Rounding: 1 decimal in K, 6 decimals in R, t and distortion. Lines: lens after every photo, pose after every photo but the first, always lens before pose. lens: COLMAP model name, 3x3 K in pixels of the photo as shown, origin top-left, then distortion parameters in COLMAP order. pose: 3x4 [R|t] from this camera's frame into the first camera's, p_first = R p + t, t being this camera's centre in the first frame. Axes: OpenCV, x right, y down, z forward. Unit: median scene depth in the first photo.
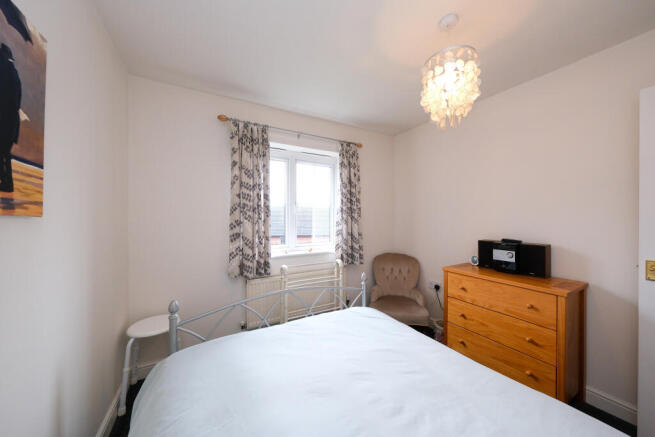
lens RADIAL K [[225.4, 0, 327.5], [0, 225.4, 218.5], [0, 0, 1]] dist [-0.000721, 0.000049]
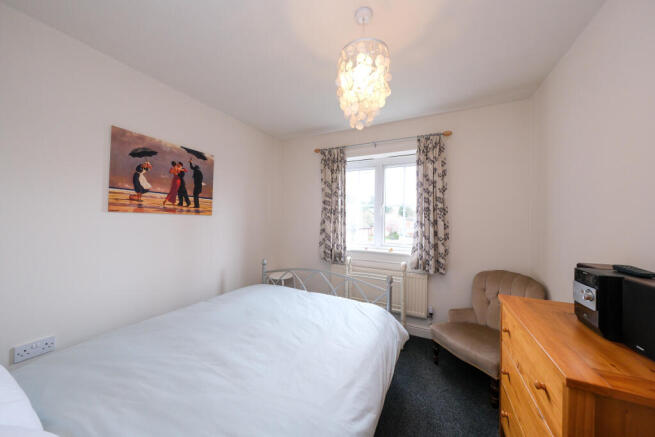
lens RADIAL K [[225.4, 0, 327.5], [0, 225.4, 218.5], [0, 0, 1]] dist [-0.000721, 0.000049]
pose [[0.569763, 0.007881, -0.821771, 0.751498], [-0.018314, 0.999827, -0.003110, 0.005144], [0.821605, 0.016822, 0.569809, 0.202599]]
